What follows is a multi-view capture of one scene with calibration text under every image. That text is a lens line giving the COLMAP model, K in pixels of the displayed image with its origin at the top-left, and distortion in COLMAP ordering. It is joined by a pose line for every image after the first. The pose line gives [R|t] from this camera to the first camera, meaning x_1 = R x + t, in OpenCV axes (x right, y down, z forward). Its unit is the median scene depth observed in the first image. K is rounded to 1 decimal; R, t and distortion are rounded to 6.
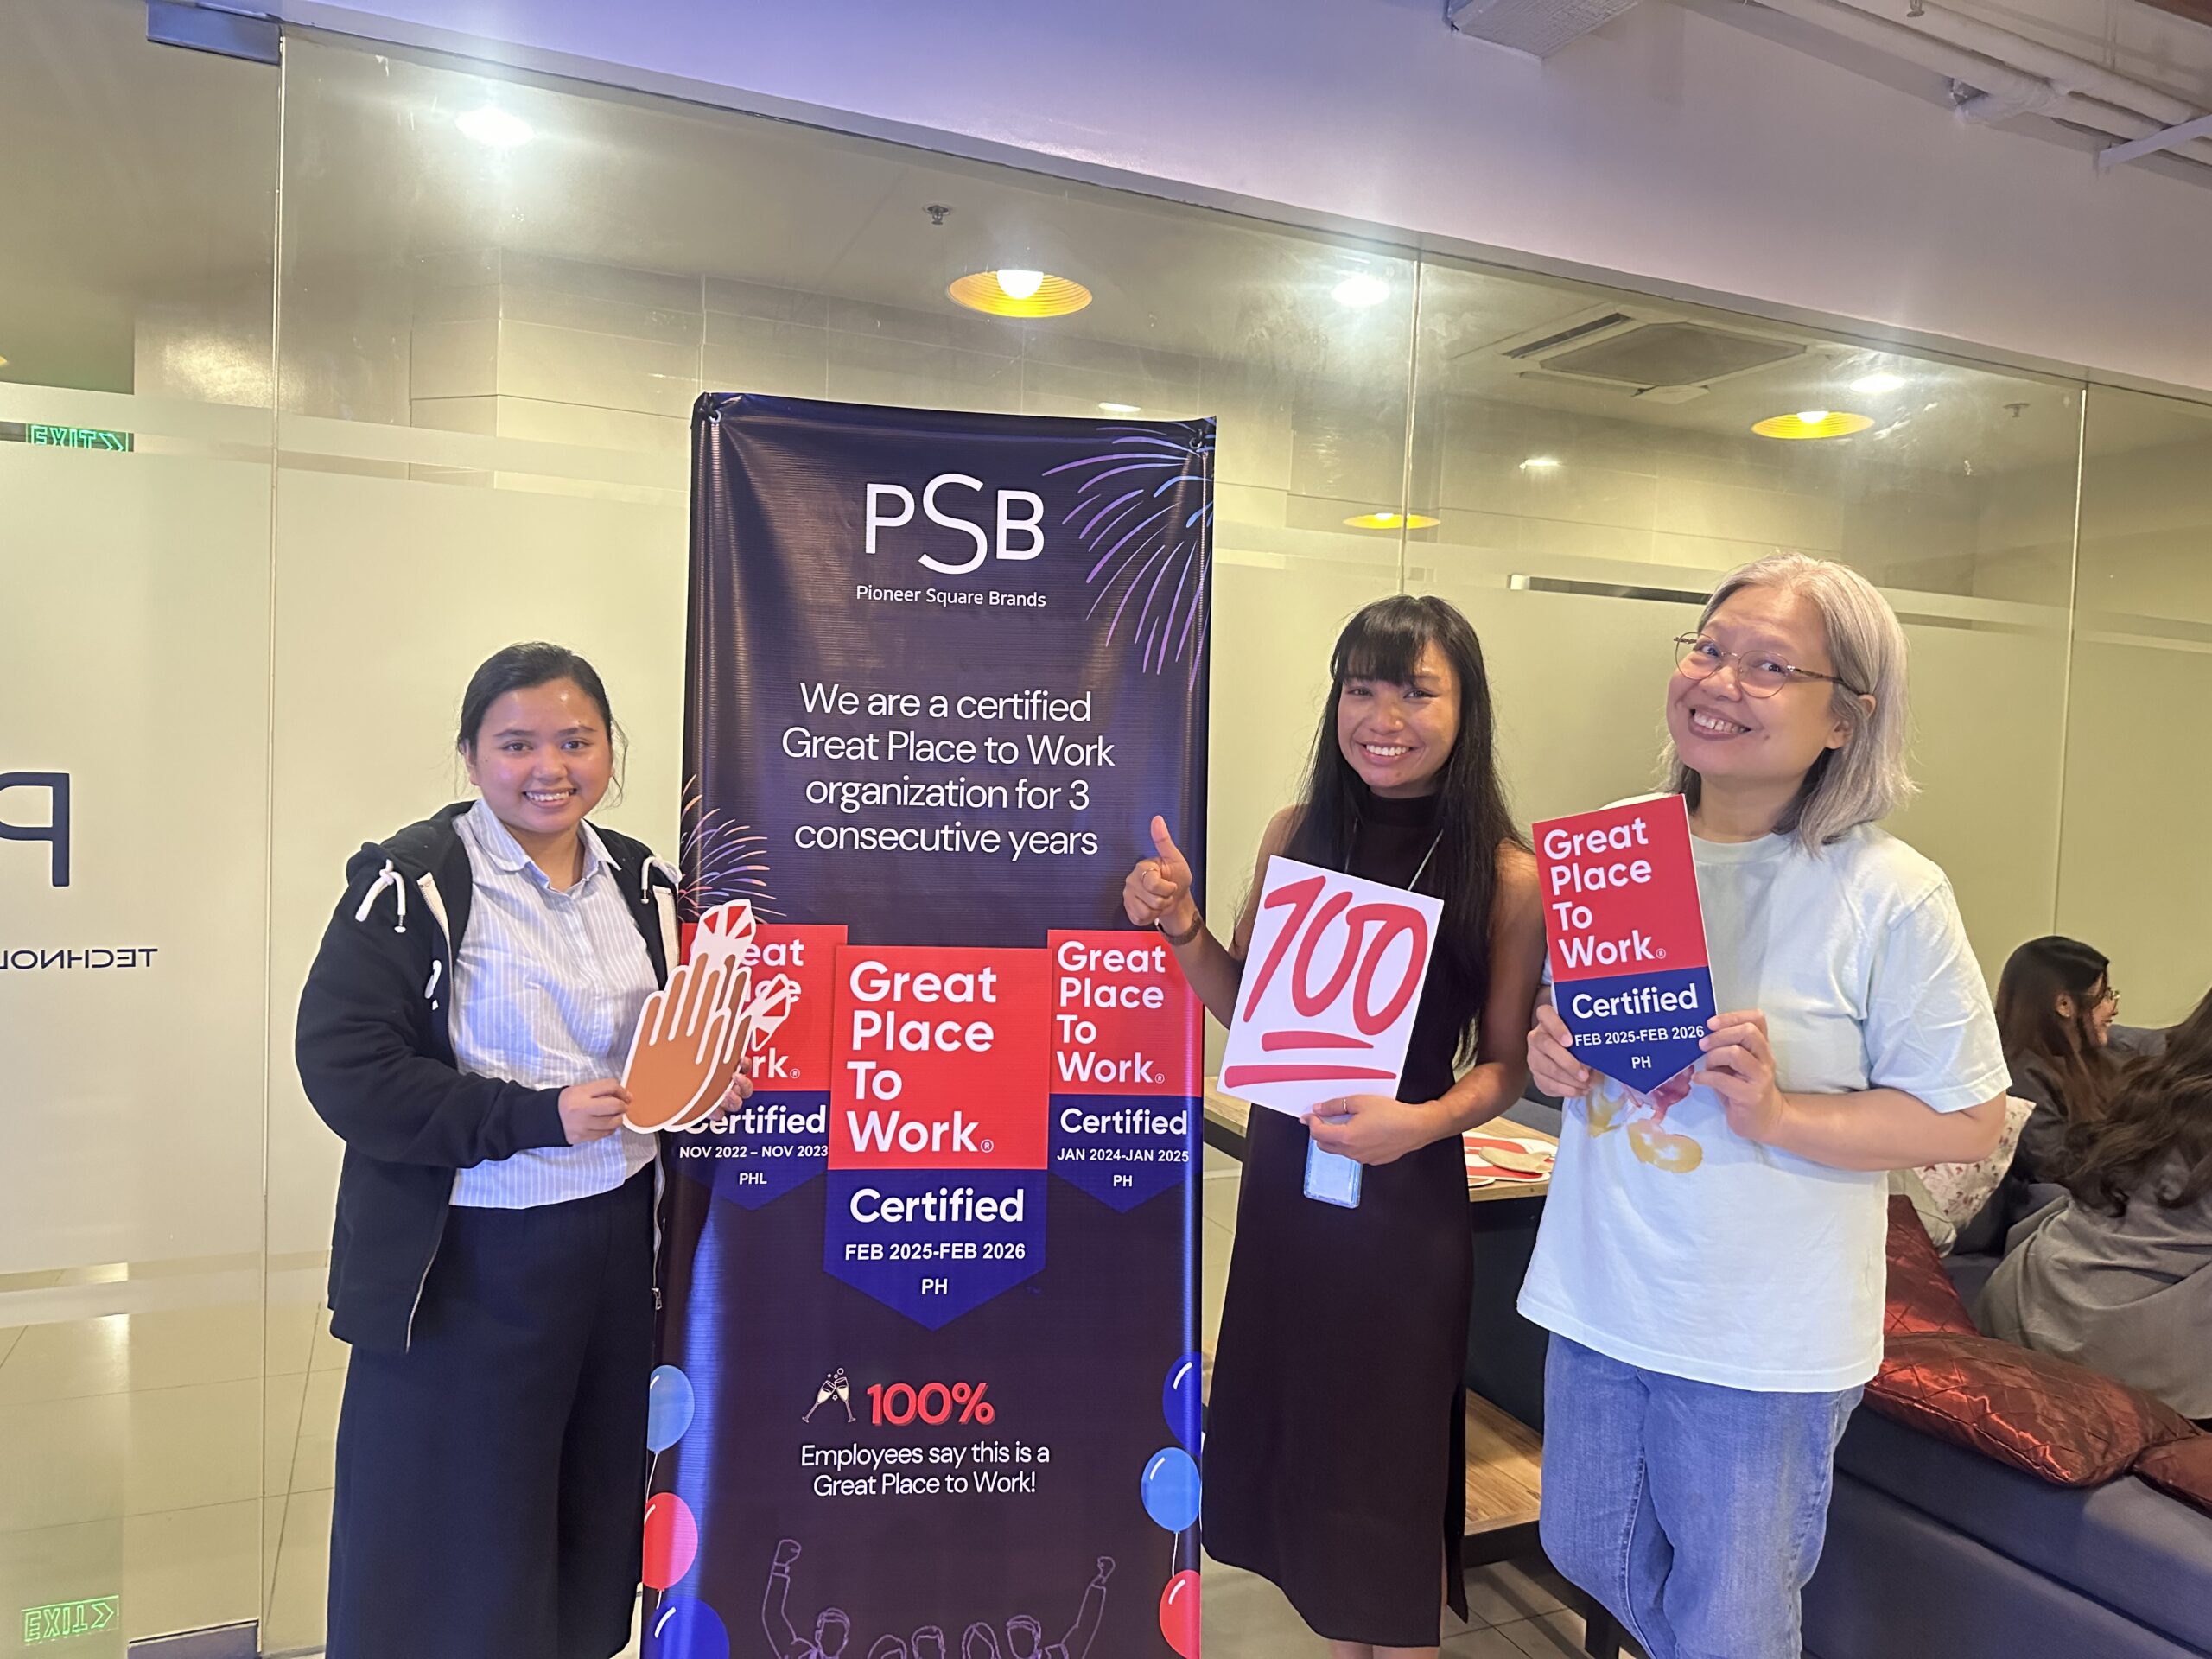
lens RADIAL K [[1669.3, 0, 1110.3], [0, 1669.3, 841.5], [0, 0, 1]] dist [-0.009087, -0.000179]
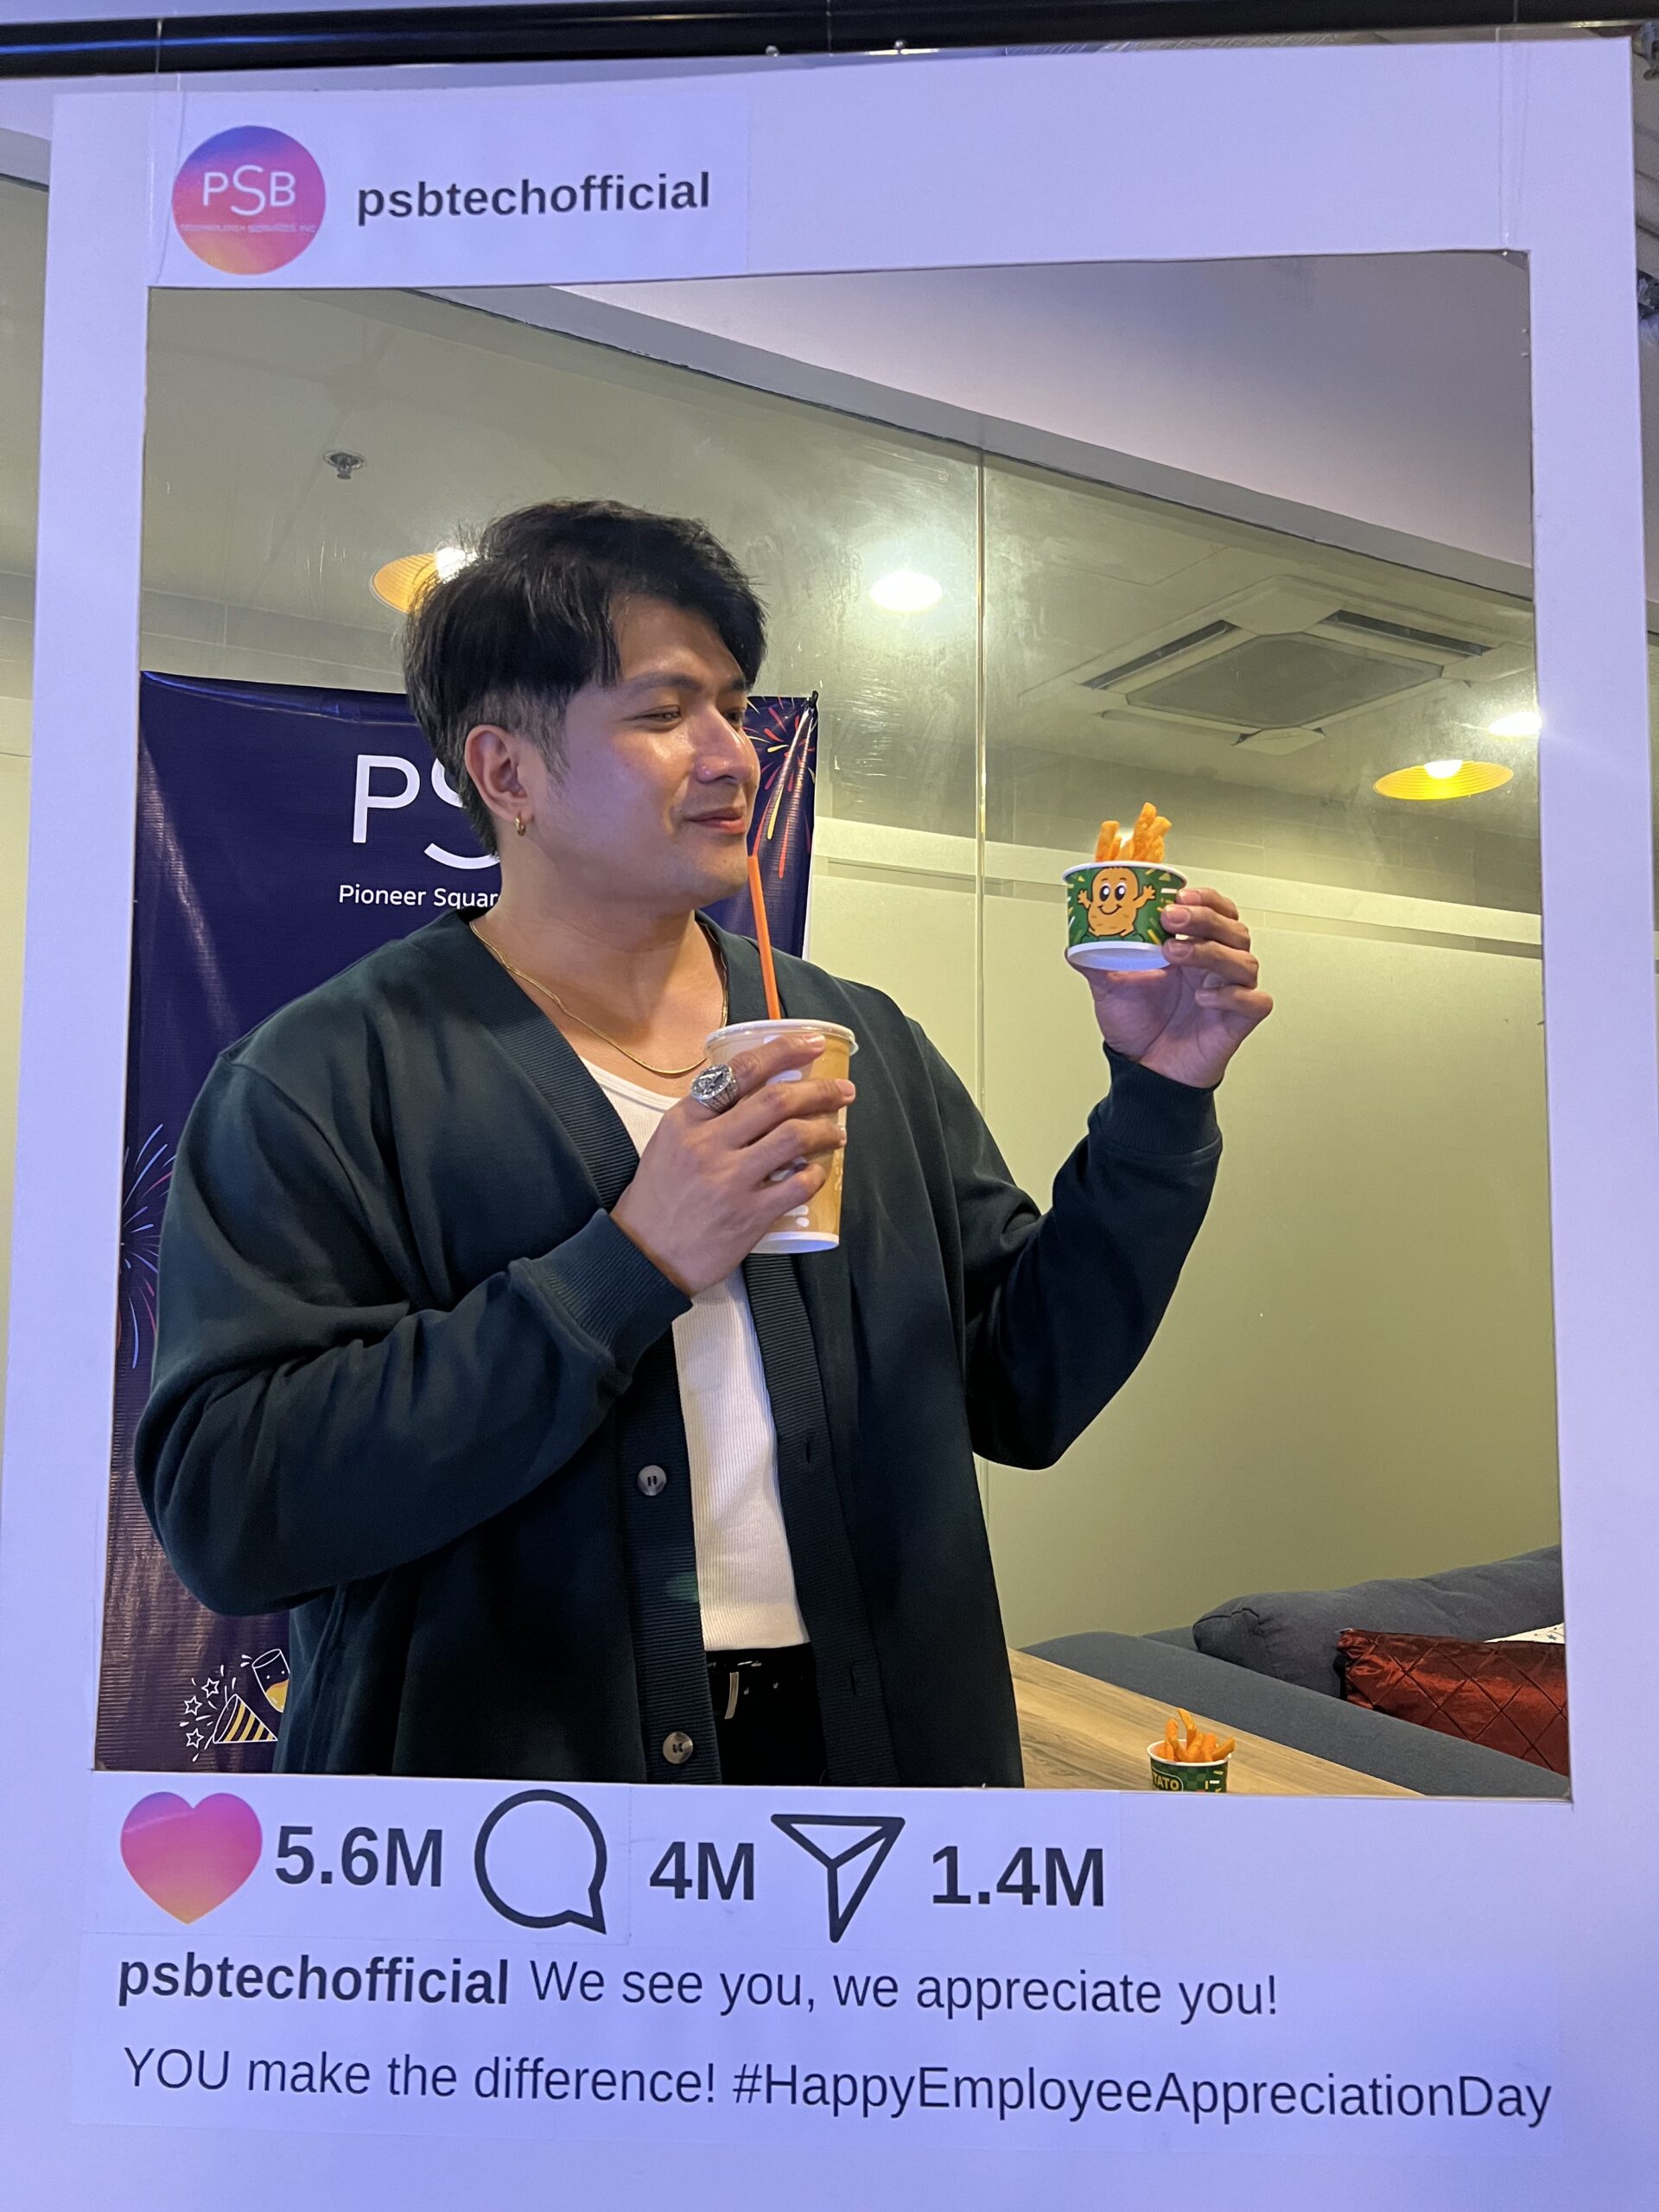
lens RADIAL K [[1653.3, 0, 804.0], [0, 1653.3, 1214.7], [0, 0, 1]] dist [-0.003752, -0.013107]
pose [[0.997017, -0.034850, 0.068866, 0.047218], [0.039402, 0.997050, -0.065875, 0.022339], [-0.066367, 0.068392, 0.995449, 0.308300]]
